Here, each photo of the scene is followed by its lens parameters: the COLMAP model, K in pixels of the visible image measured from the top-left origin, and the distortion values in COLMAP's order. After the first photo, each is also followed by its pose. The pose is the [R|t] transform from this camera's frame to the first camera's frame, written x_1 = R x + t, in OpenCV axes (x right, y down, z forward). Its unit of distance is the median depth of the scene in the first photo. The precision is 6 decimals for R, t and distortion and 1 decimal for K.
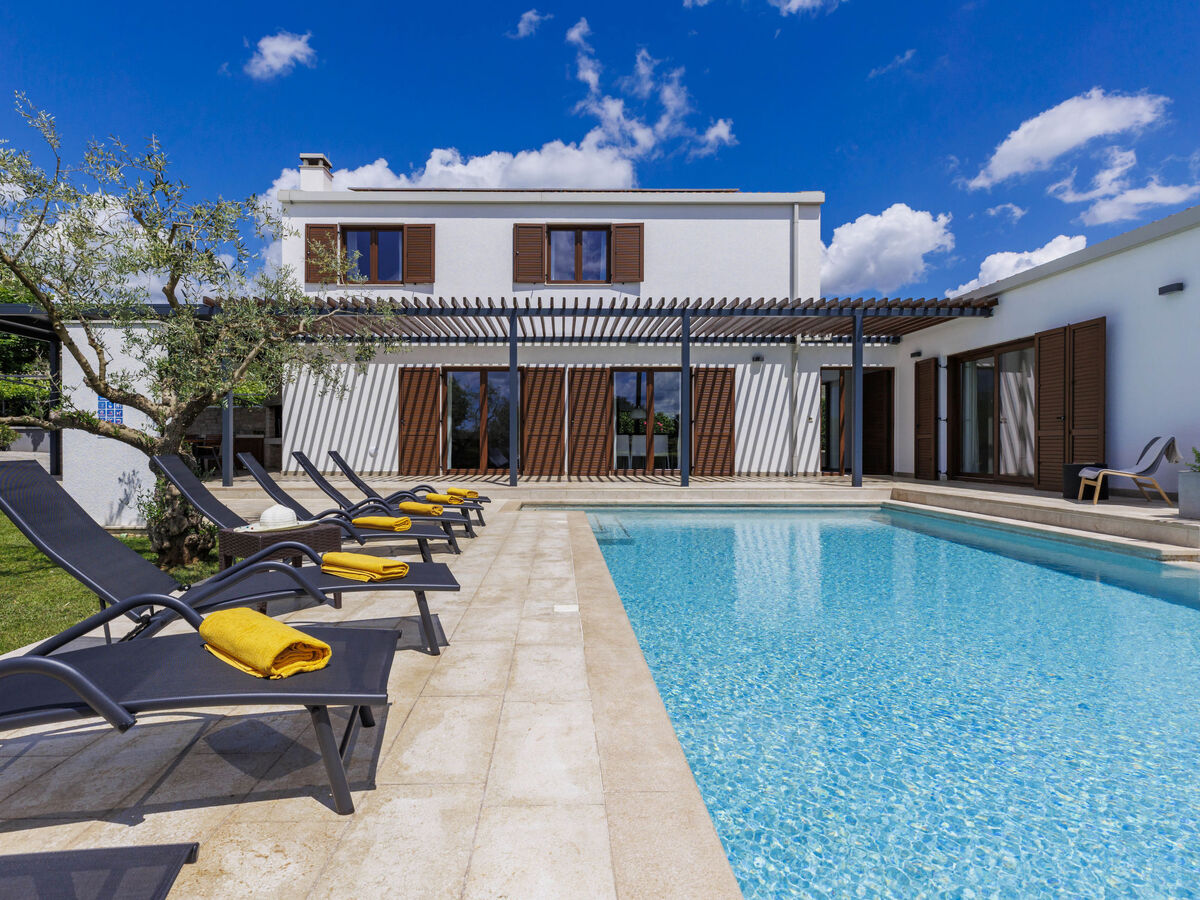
lens RADIAL K [[613.7, 0, 584.1], [0, 613.7, 445.6], [0, 0, 1]] dist [0.003033, 0.000934]
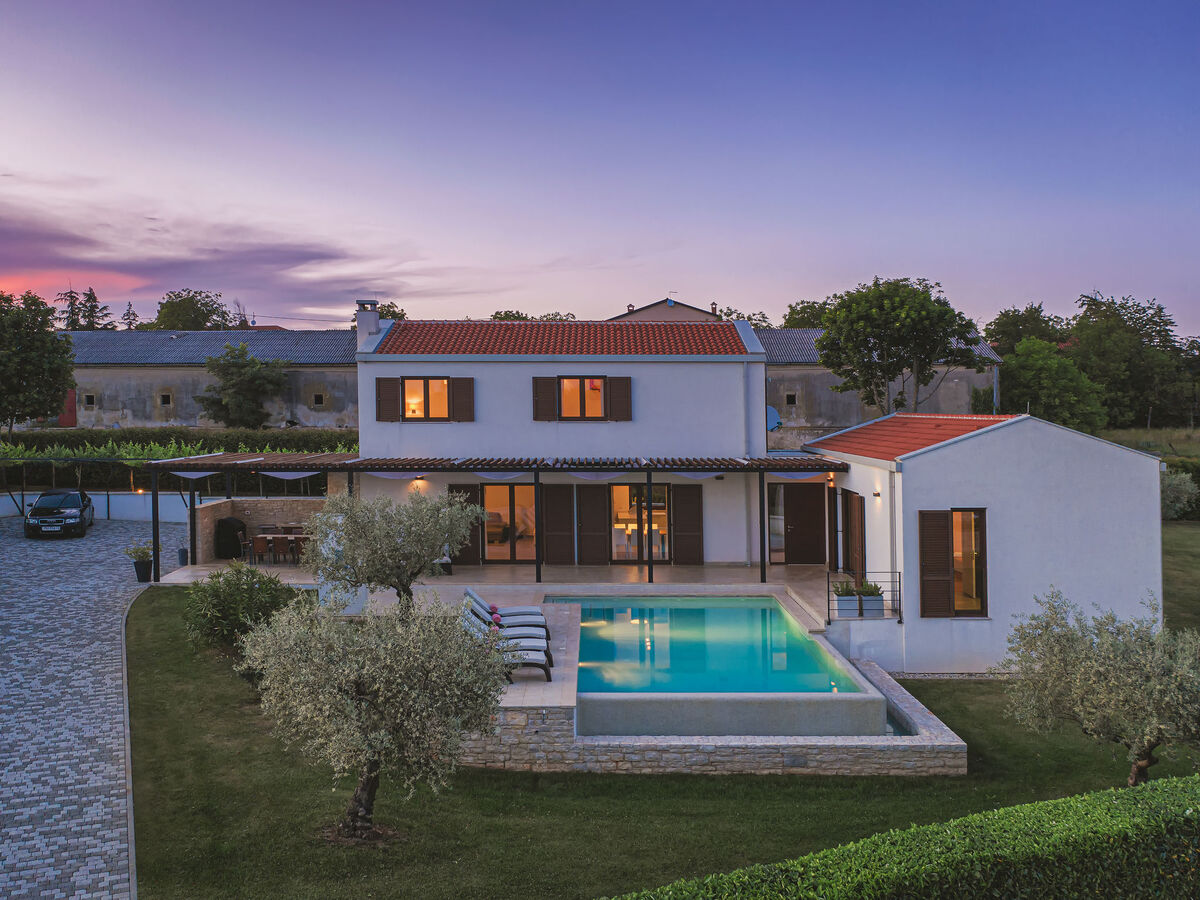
lens RADIAL K [[926.8, 0, 600.0], [0, 926.8, 450.0], [0, 0, 1]] dist [0.000560, 0.000399]
pose [[0.999820, -0.005435, -0.018187, 0.065002], [0.005513, 0.999976, 0.004268, -0.209469], [0.018164, -0.004368, 0.999825, -0.995108]]
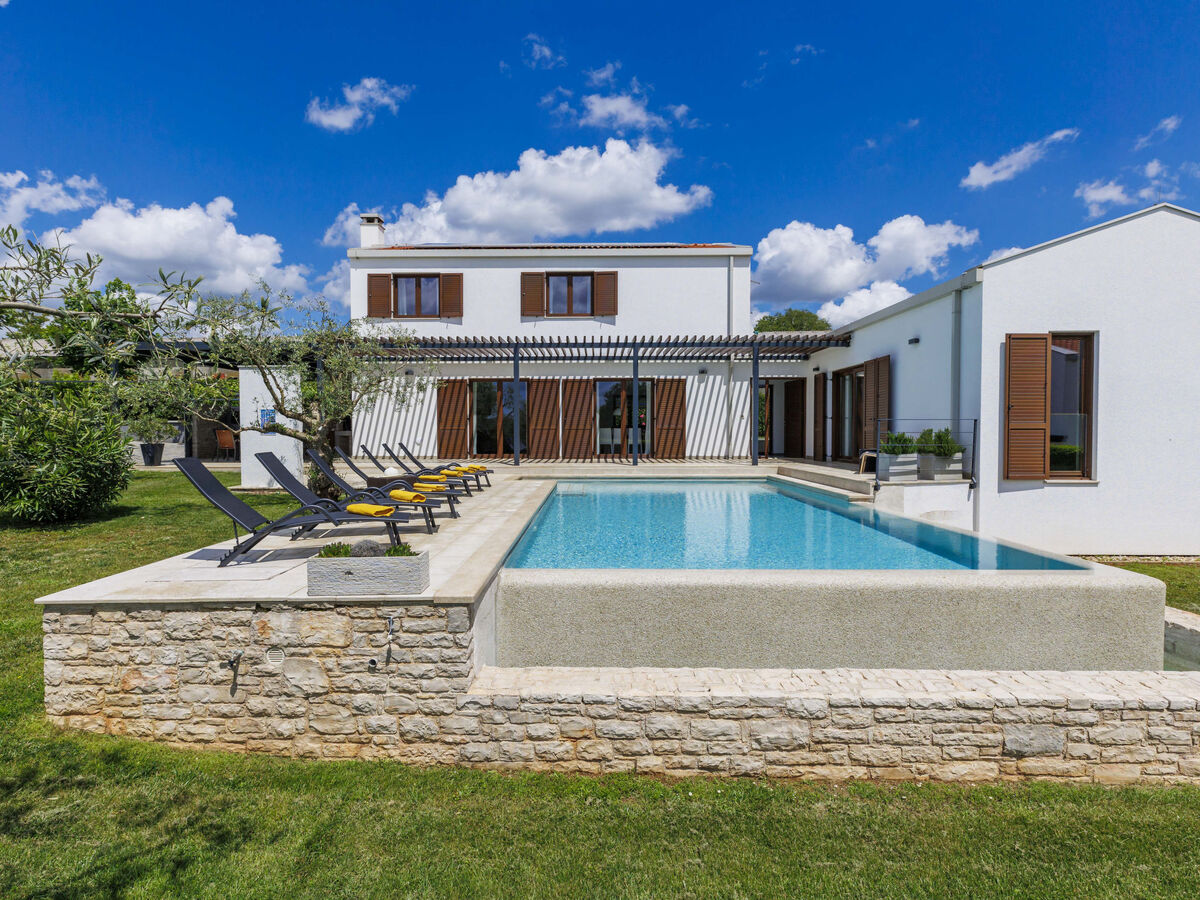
lens RADIAL K [[574.6, 0, 600.0], [0, 574.6, 450.0], [0, 0, 1]] dist [0.002324, 0.000832]
pose [[0.999878, -0.002053, -0.015478, 0.076837], [0.002499, 0.999580, 0.028868, -0.007254], [0.015412, -0.028903, 0.999463, -0.268080]]
